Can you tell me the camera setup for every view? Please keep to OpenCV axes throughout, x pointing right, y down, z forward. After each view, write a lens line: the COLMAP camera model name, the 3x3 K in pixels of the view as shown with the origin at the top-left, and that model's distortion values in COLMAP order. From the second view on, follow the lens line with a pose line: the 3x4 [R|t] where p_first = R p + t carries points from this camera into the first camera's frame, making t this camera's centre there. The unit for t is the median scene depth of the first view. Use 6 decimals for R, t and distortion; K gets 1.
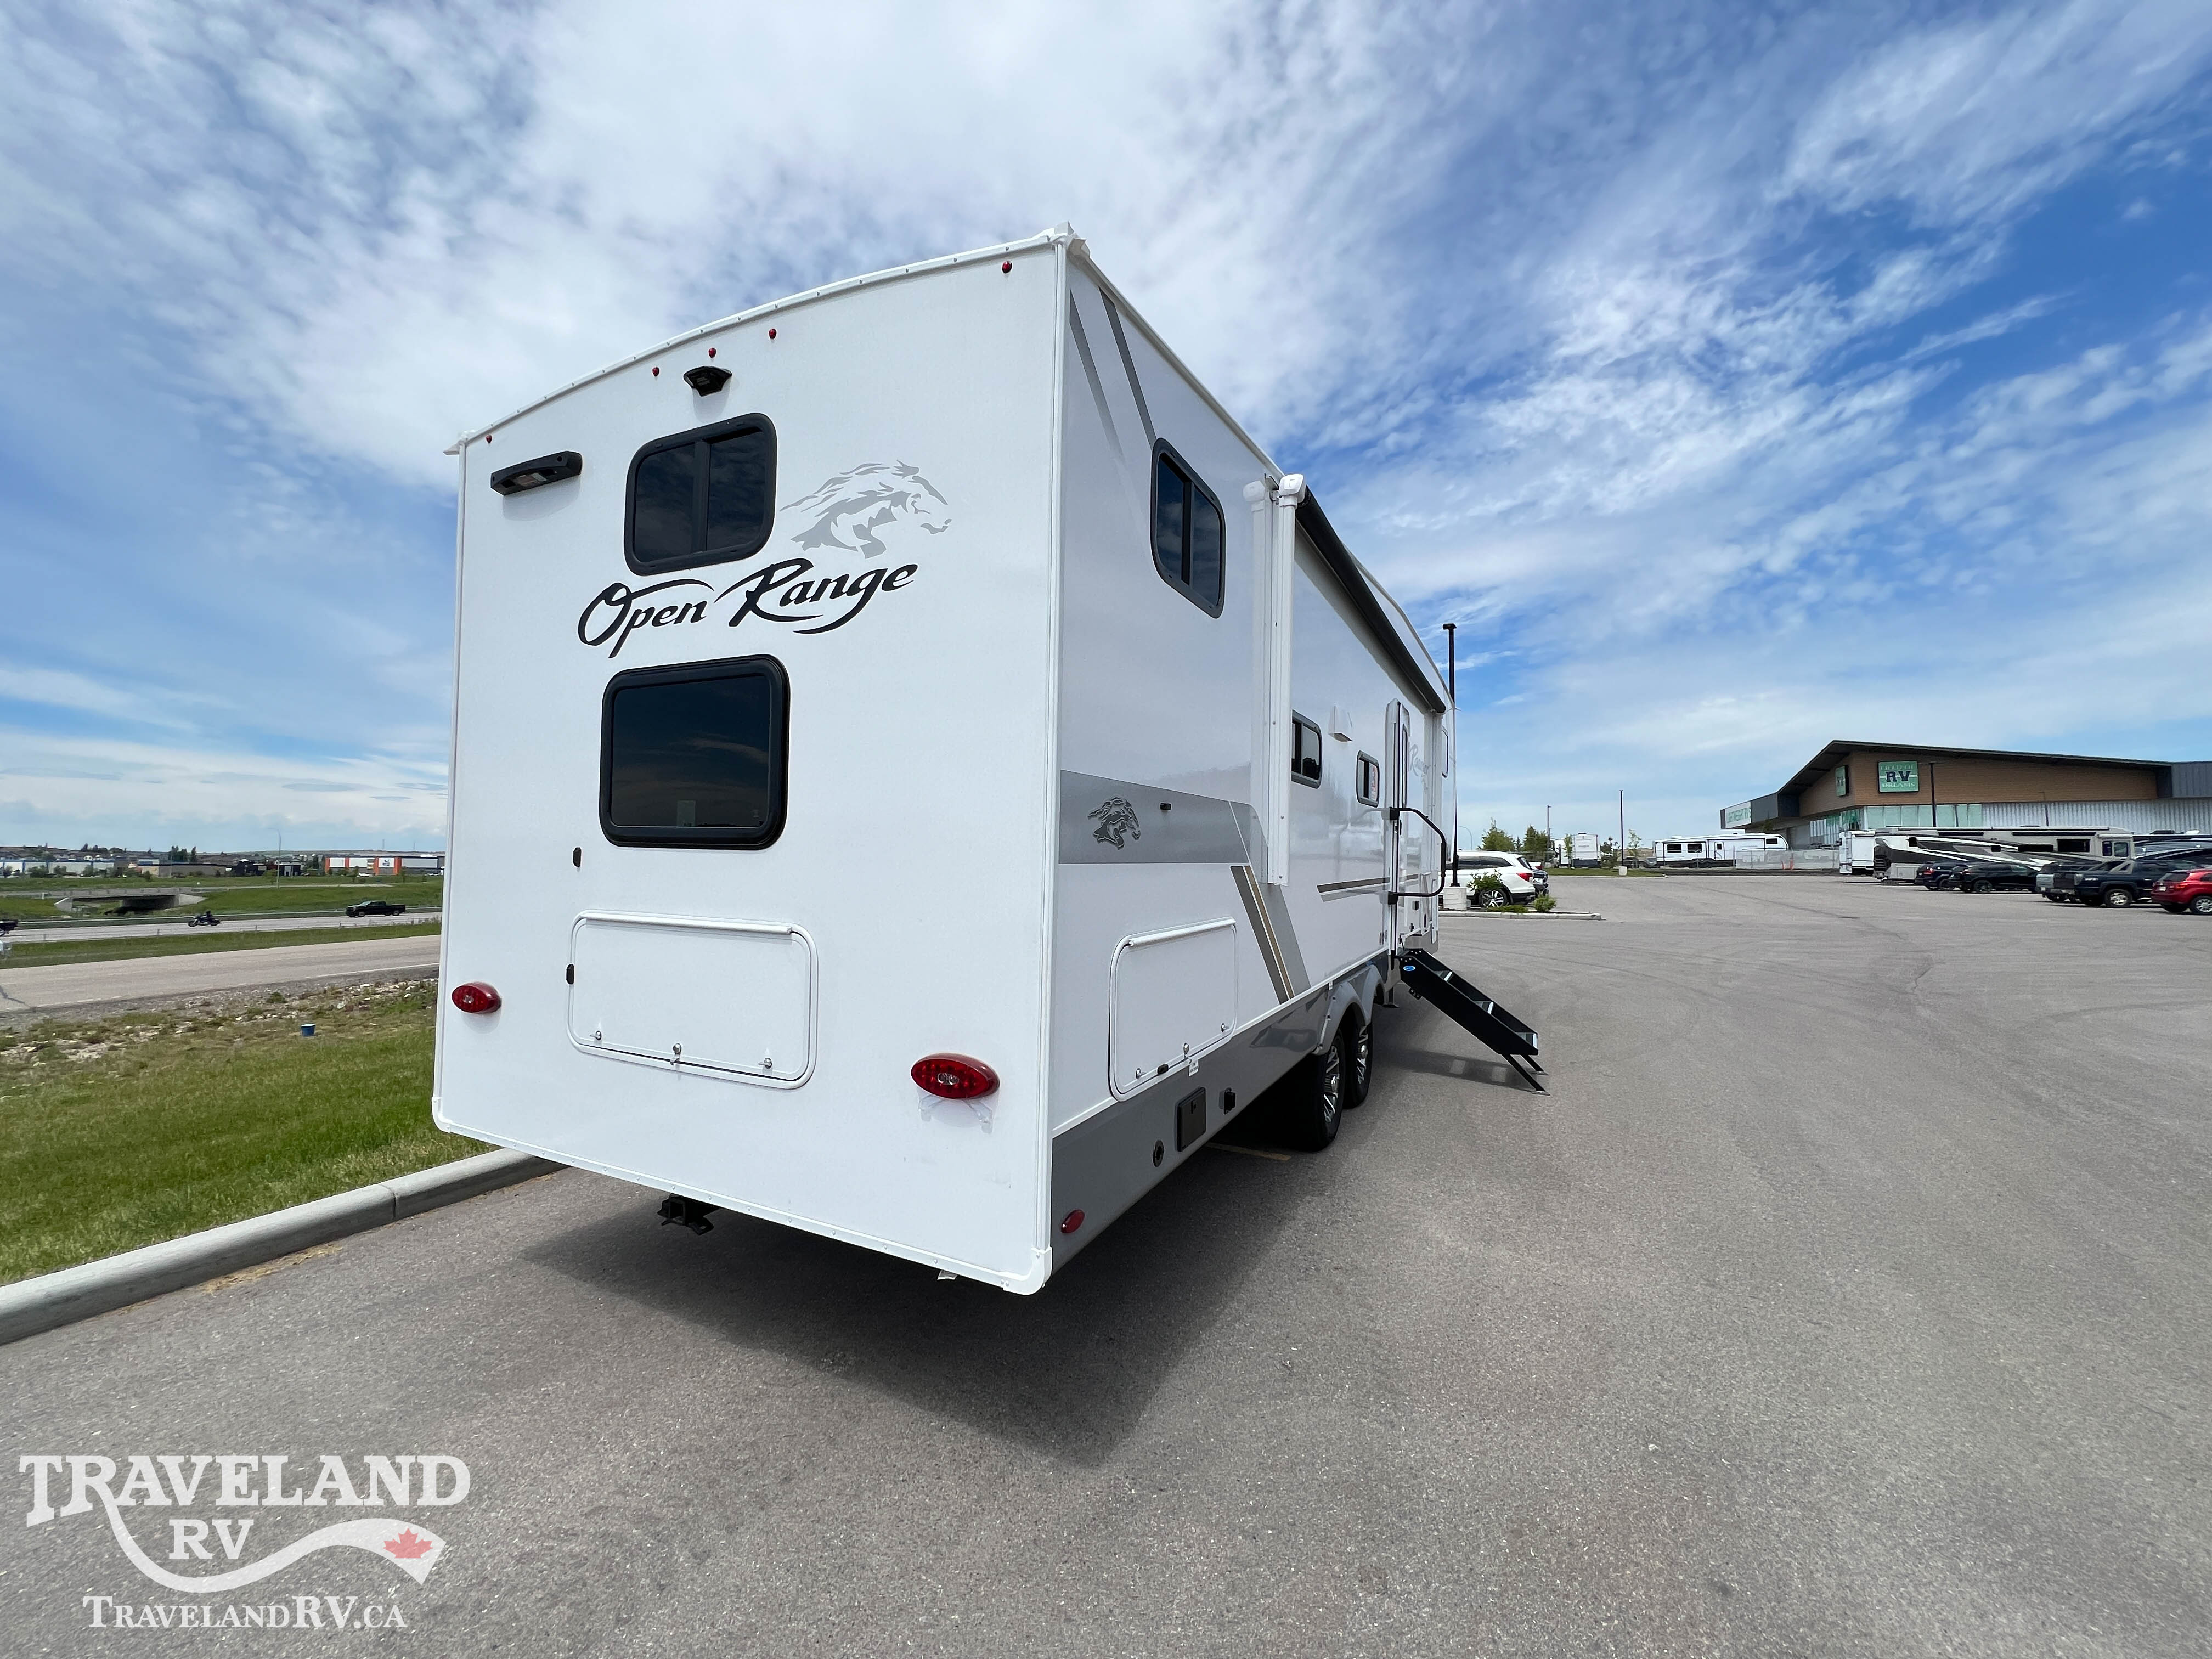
lens RADIAL K [[883.4, 0, 1098.2], [0, 883.4, 820.9], [0, 0, 1]] dist [-0.000701, 0.000466]
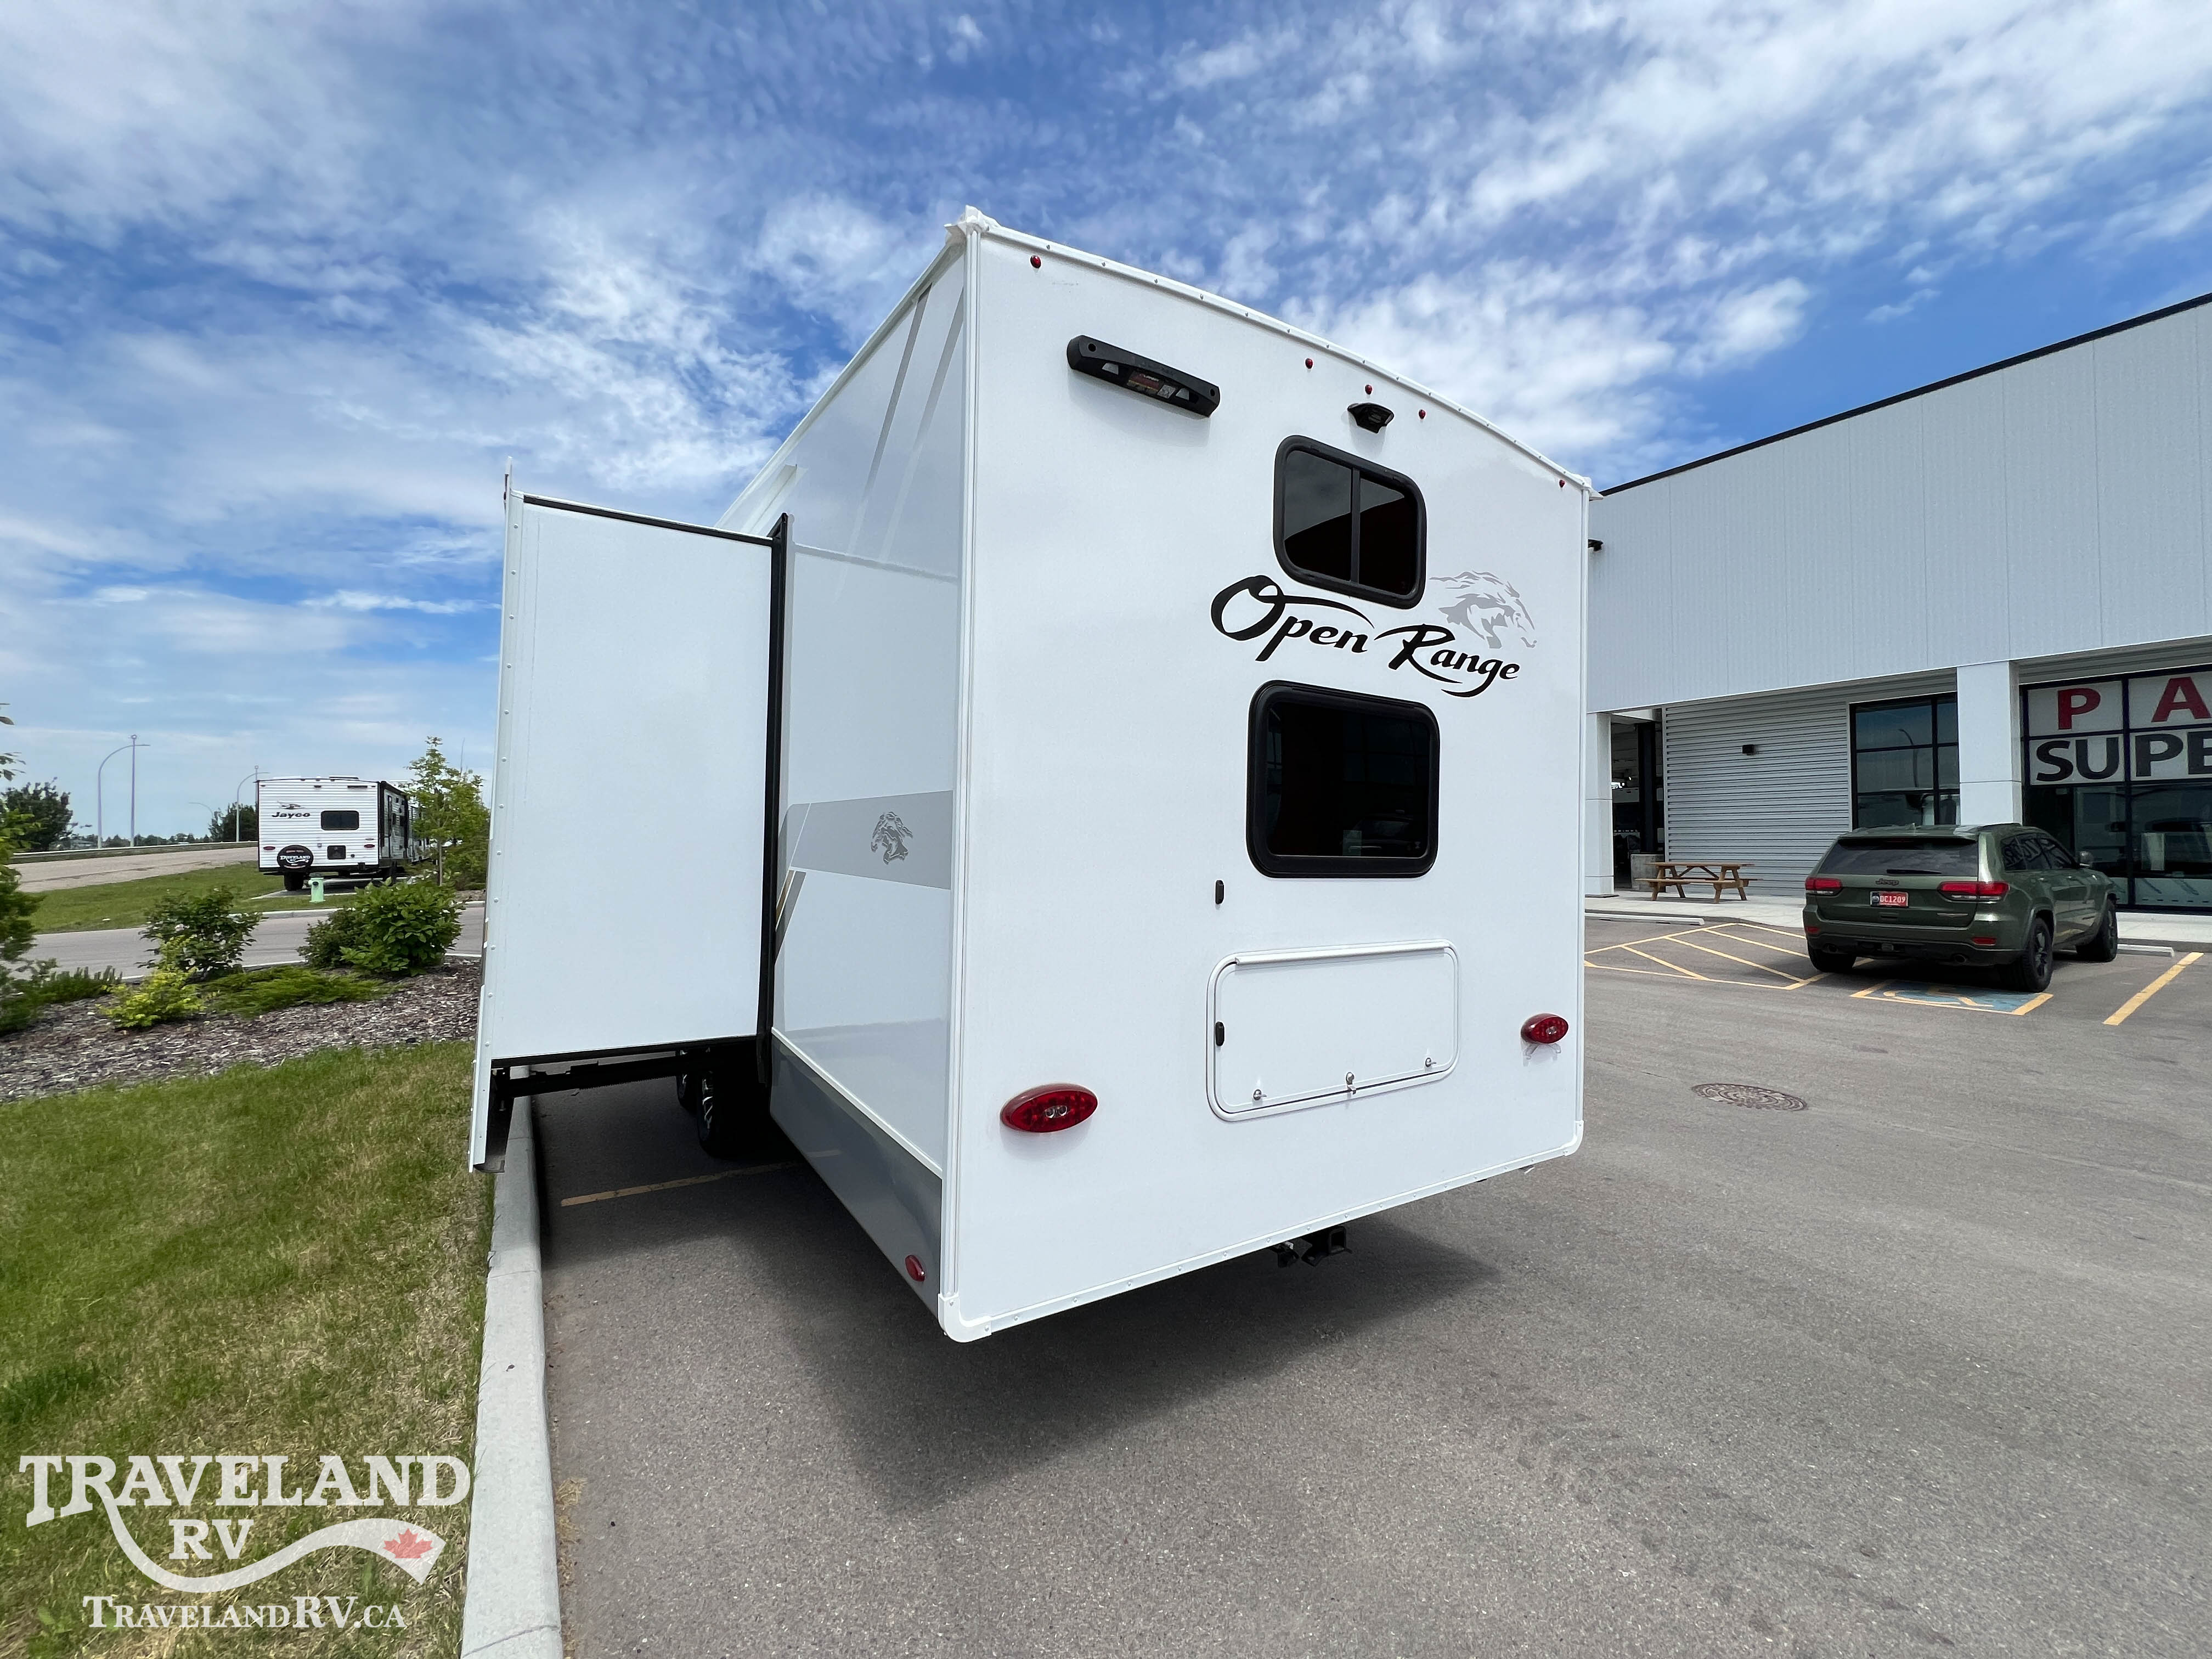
lens RADIAL K [[883.4, 0, 1077.1], [0, 883.4, 815.7], [0, 0, 1]] dist [-0.000701, 0.000466]
pose [[0.516273, 0.017266, 0.856250, -1.443534], [-0.040746, 0.999160, 0.004420, -0.030520], [-0.855454, -0.037170, 0.516543, 0.728795]]
